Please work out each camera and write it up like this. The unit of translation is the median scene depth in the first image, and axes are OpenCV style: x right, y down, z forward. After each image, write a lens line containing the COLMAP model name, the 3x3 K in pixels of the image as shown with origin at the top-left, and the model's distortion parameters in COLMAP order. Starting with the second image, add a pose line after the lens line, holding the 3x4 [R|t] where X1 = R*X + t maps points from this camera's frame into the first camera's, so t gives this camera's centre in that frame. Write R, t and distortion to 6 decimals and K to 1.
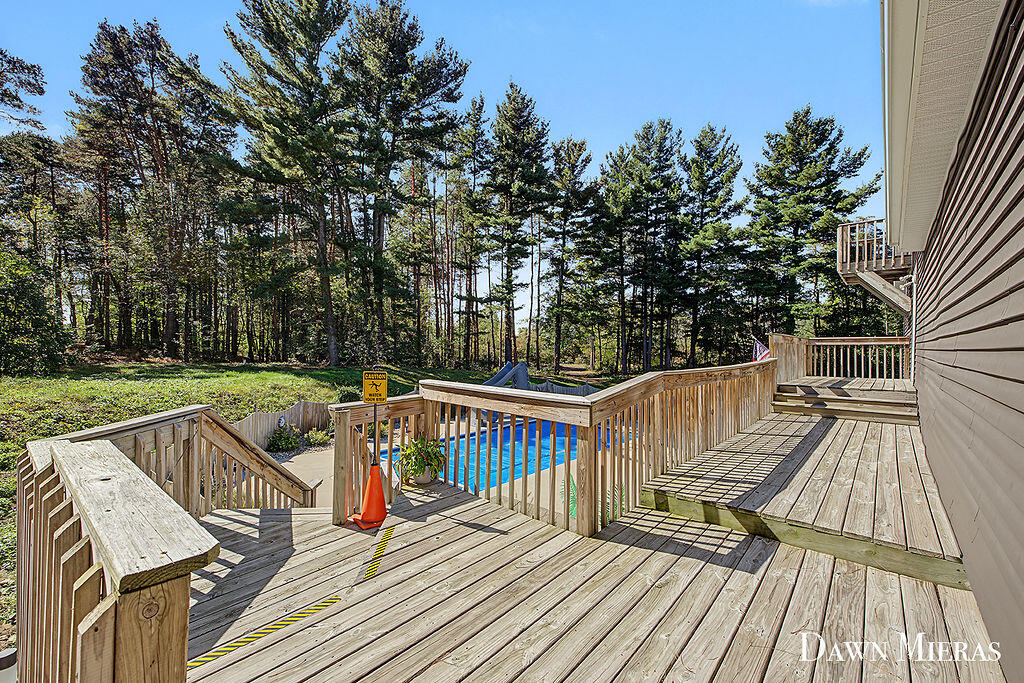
lens RADIAL K [[435.1, 0, 512.7], [0, 435.1, 345.1], [0, 0, 1]] dist [0.001723, -0.002041]
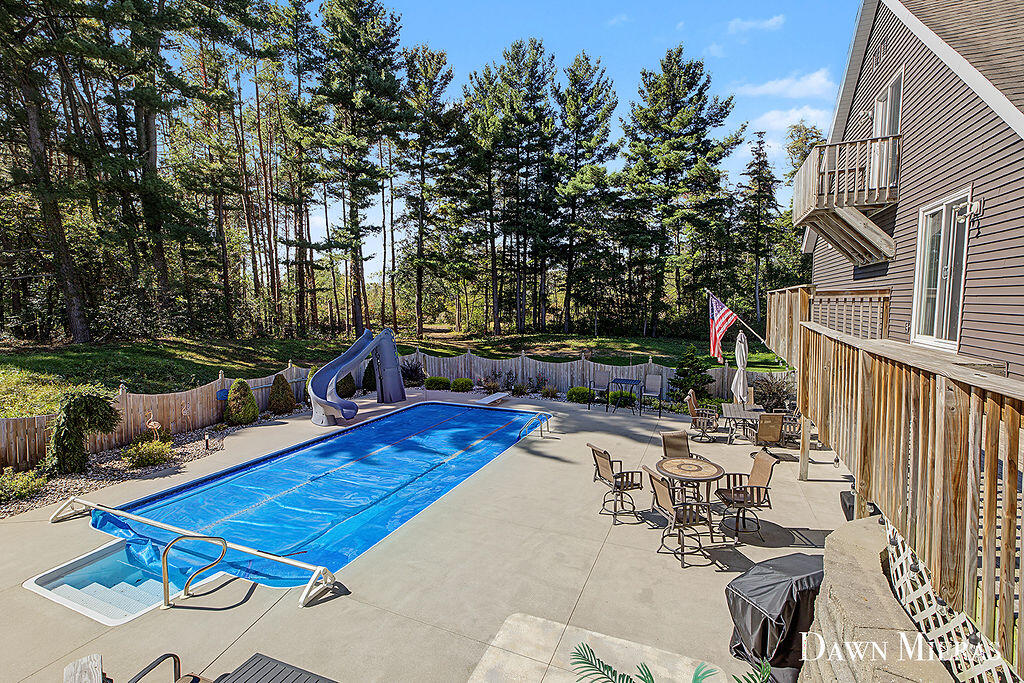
lens RADIAL K [[468.4, 0, 518.0], [0, 468.4, 338.3], [0, 0, 1]] dist [0.000544, -0.001574]
pose [[0.945476, -0.044718, 0.322606, -0.012503], [0.019617, 0.996550, 0.080643, -0.002195], [-0.325099, -0.069918, 0.943092, 0.097515]]
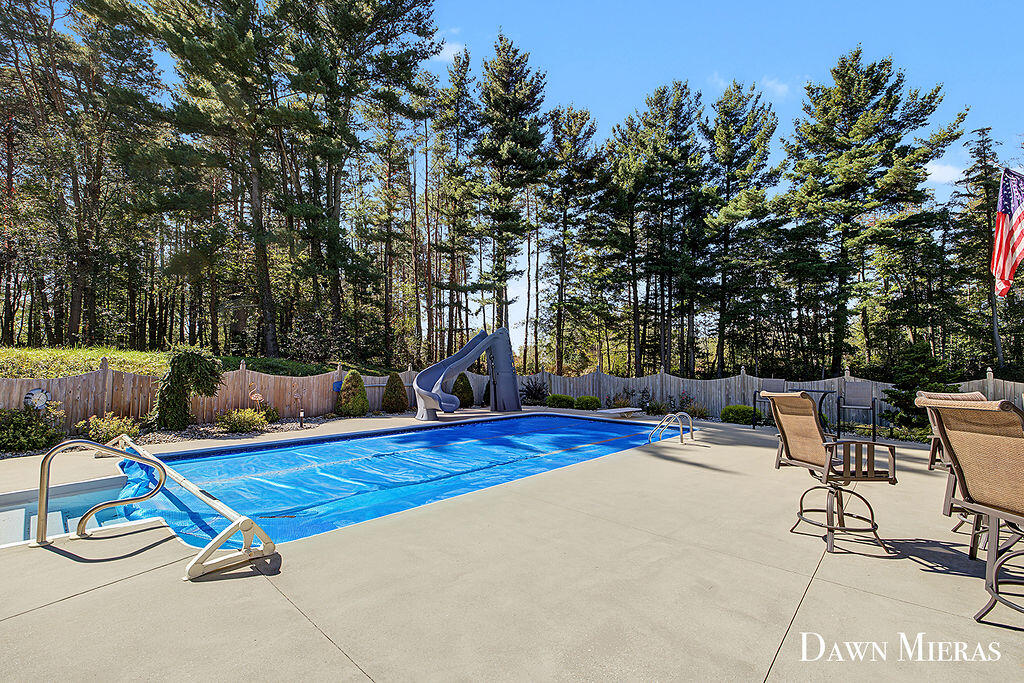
lens RADIAL K [[435.1, 0, 514.4], [0, 435.1, 353.6], [0, 0, 1]] dist [0.001723, -0.002041]
pose [[0.999963, -0.005921, -0.006216, 0.024738], [0.005619, 0.998853, -0.047558, 0.059372], [0.006491, 0.047521, 0.998849, 0.178757]]
